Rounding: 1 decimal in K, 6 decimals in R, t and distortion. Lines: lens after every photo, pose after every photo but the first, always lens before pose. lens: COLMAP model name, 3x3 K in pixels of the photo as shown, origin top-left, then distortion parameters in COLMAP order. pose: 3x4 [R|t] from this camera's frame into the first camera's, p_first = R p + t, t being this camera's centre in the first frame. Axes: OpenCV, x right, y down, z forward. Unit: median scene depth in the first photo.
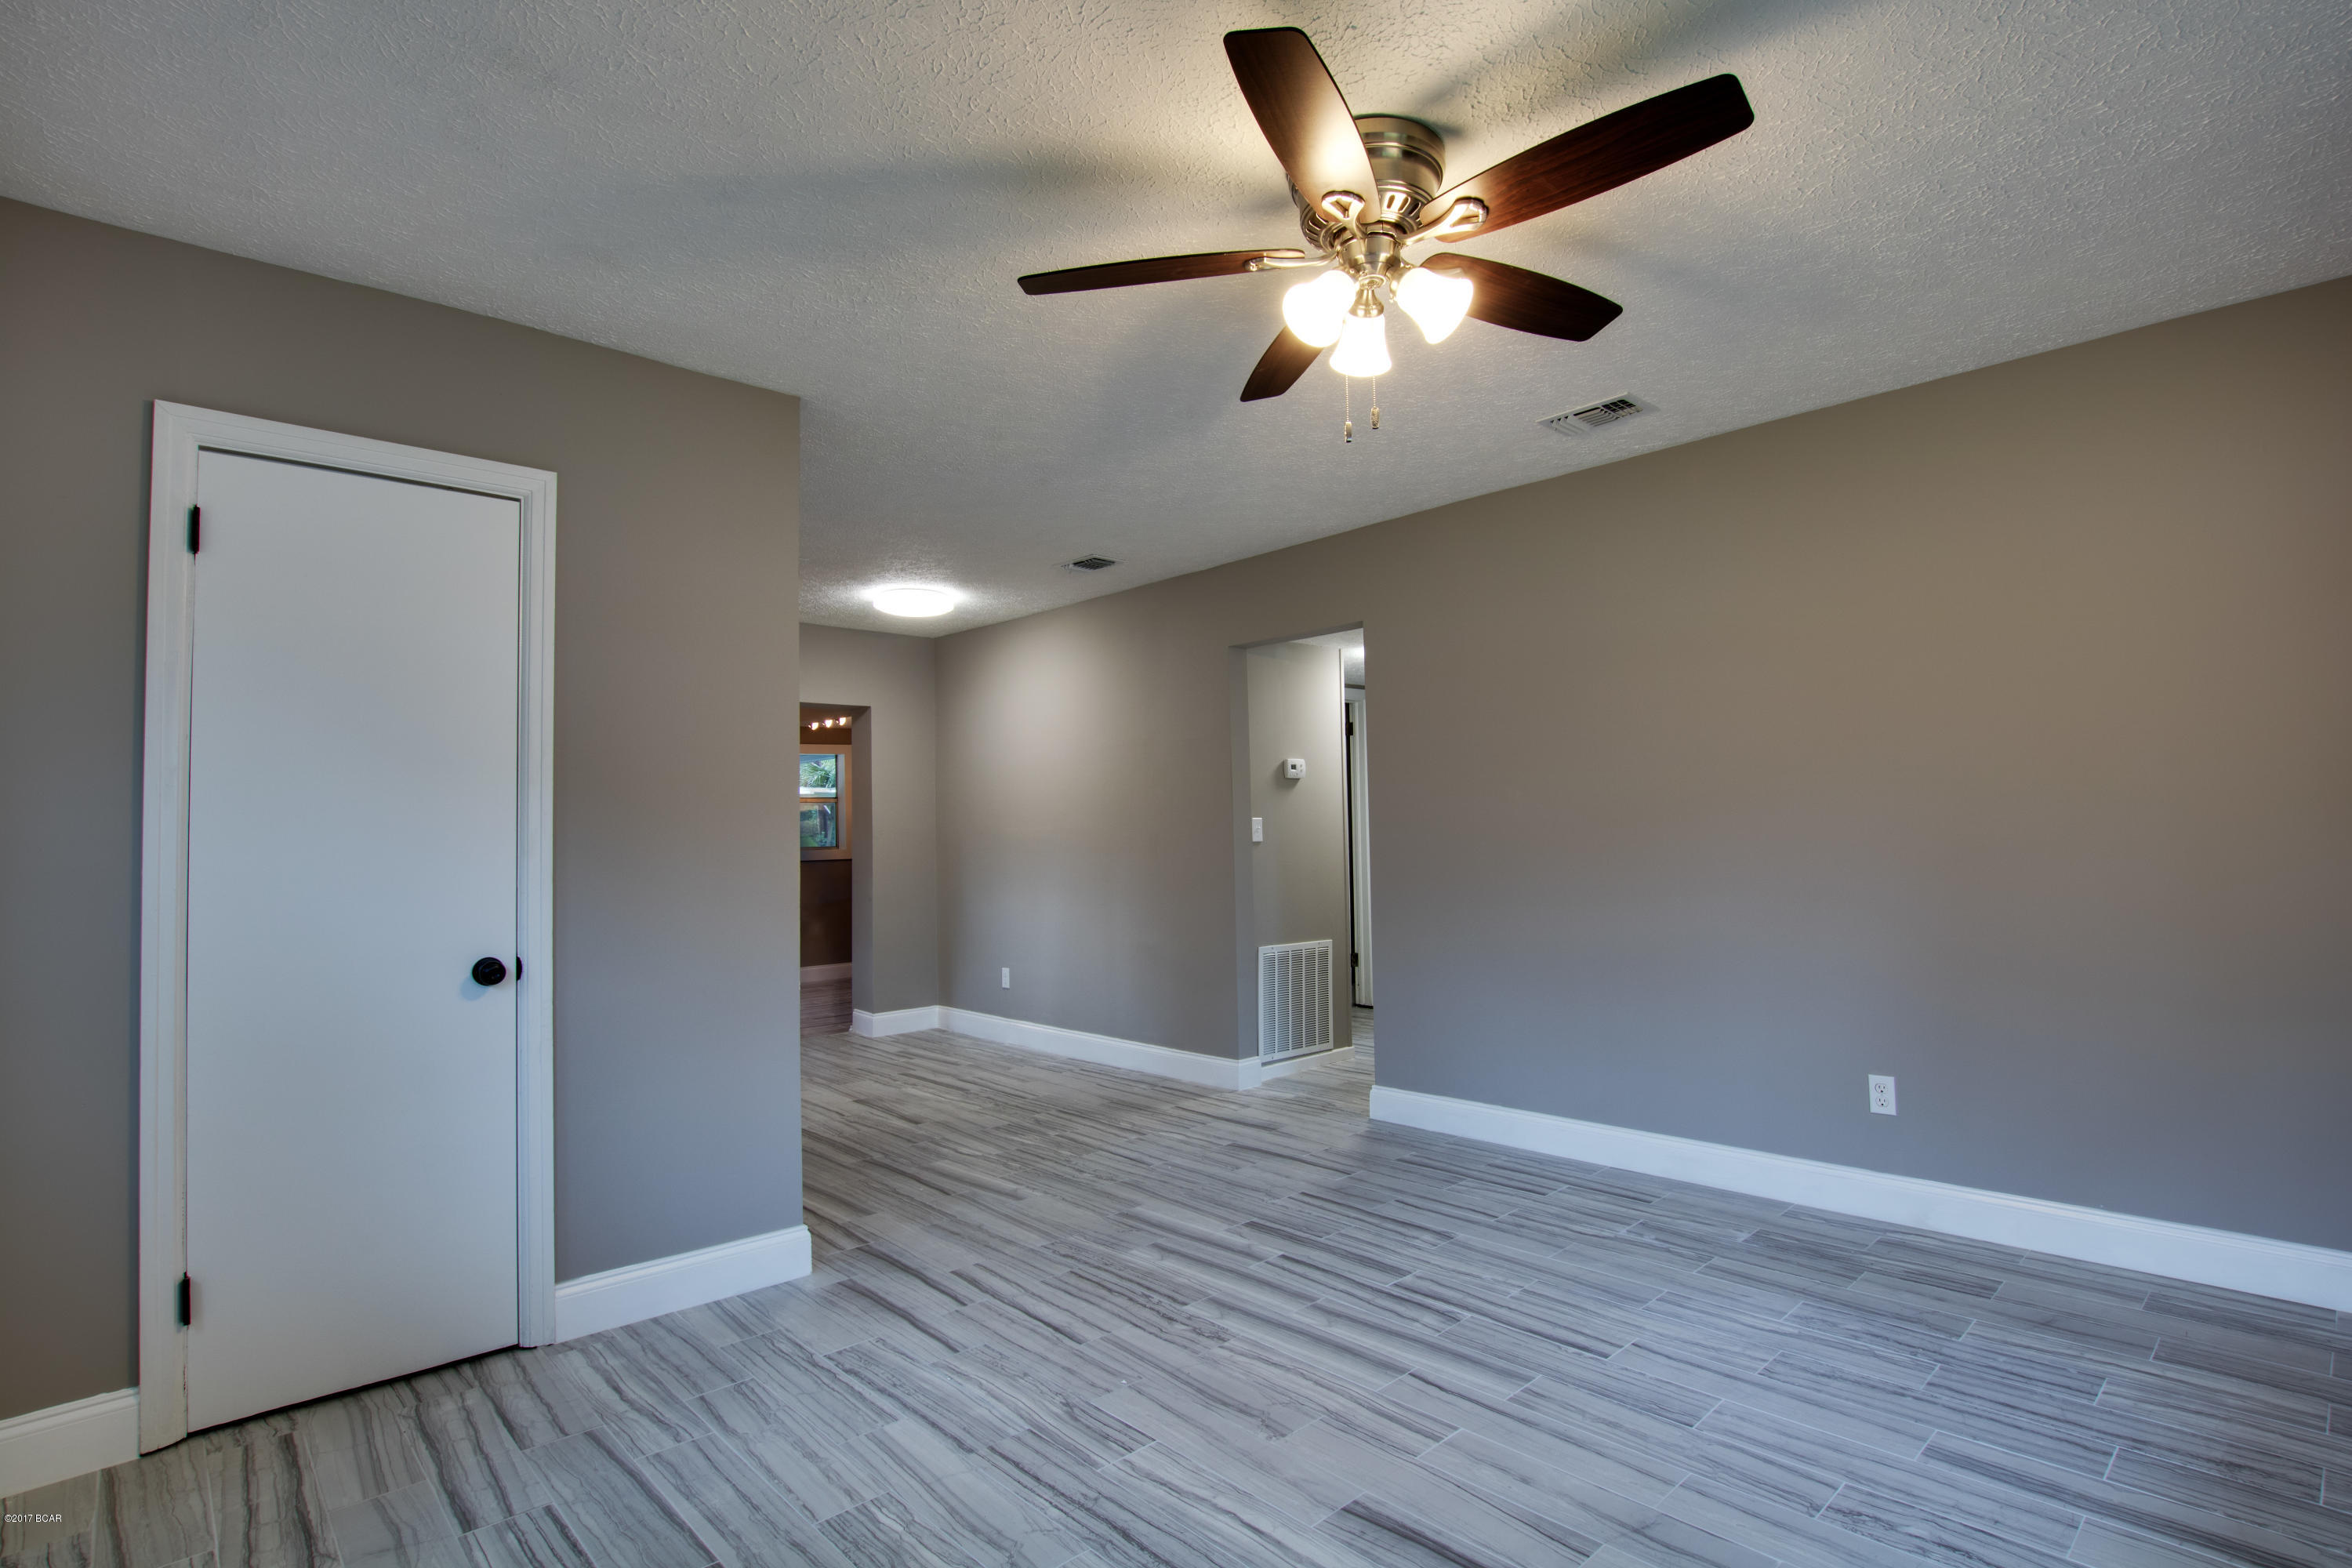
lens RADIAL K [[1025.4, 0, 1176.0], [0, 1025.4, 784.0], [0, 0, 1]] dist [-0.039068, 0.007076]
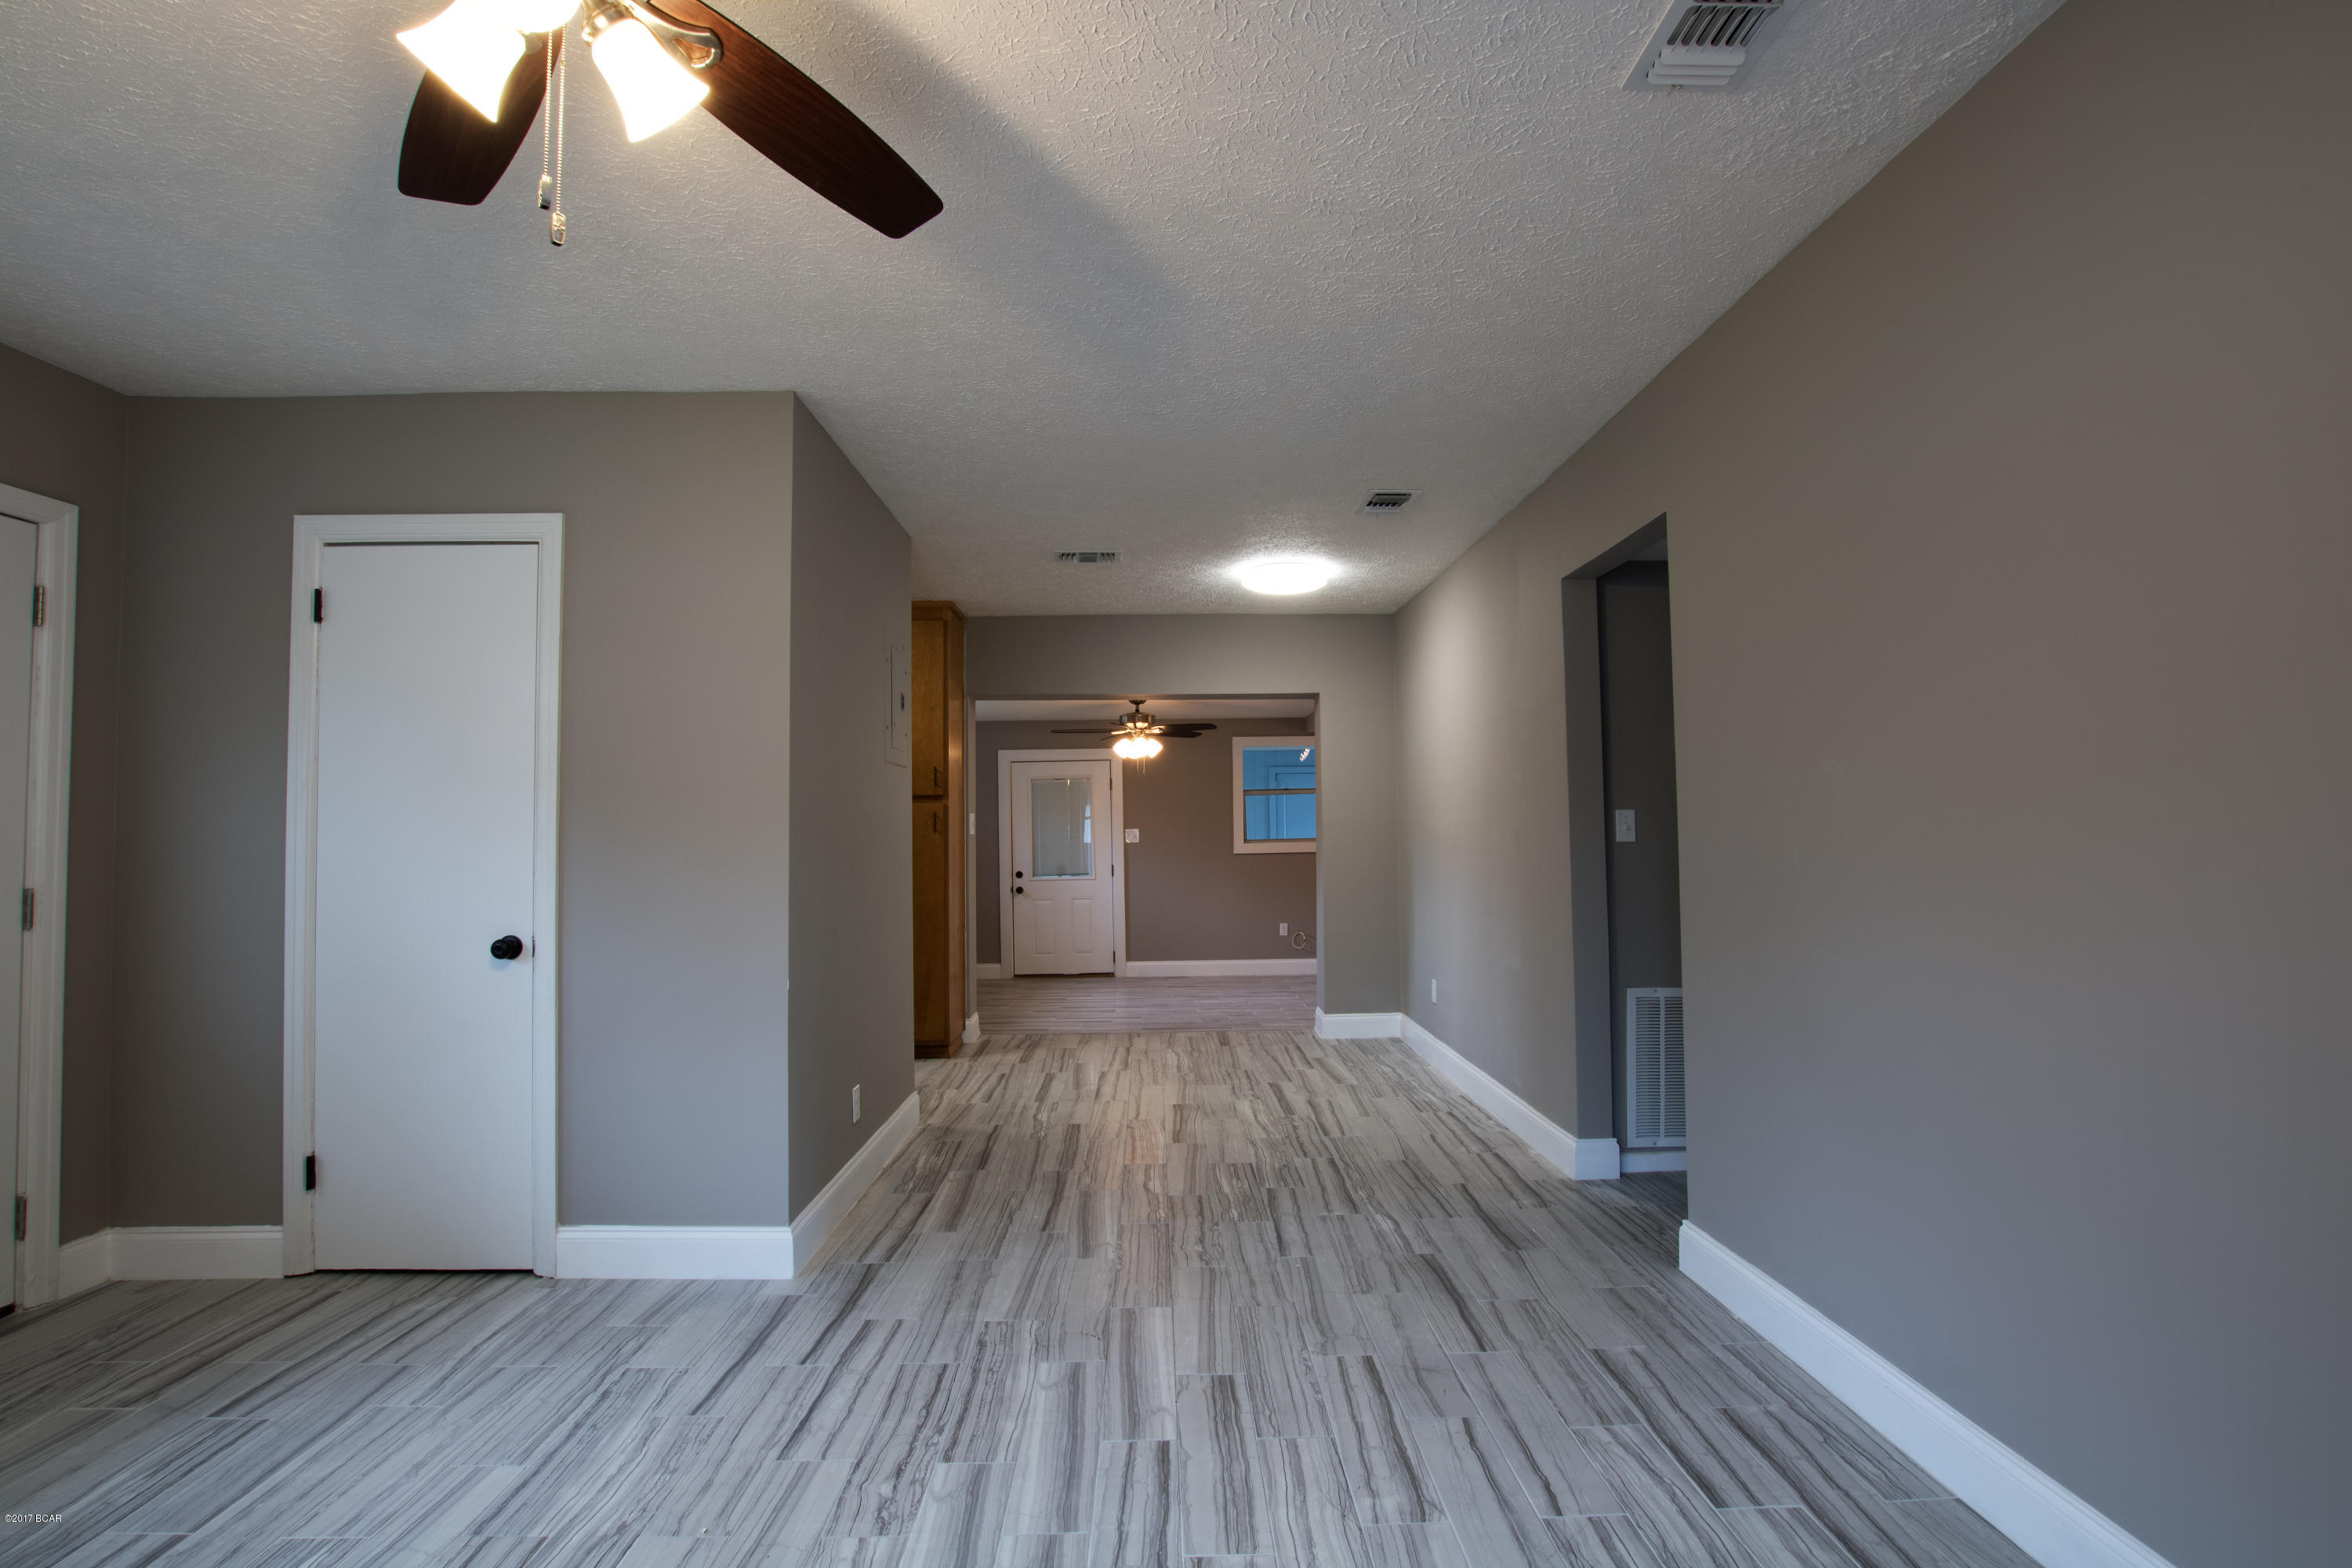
lens RADIAL K [[1025.4, 0, 1176.0], [0, 1025.4, 784.0], [0, 0, 1]] dist [-0.039068, 0.007076]
pose [[0.781693, -0.017012, -0.623432, 0.531890], [0.025024, 0.999678, 0.004098, 0.007827], [0.623162, -0.018804, 0.781867, 0.453729]]
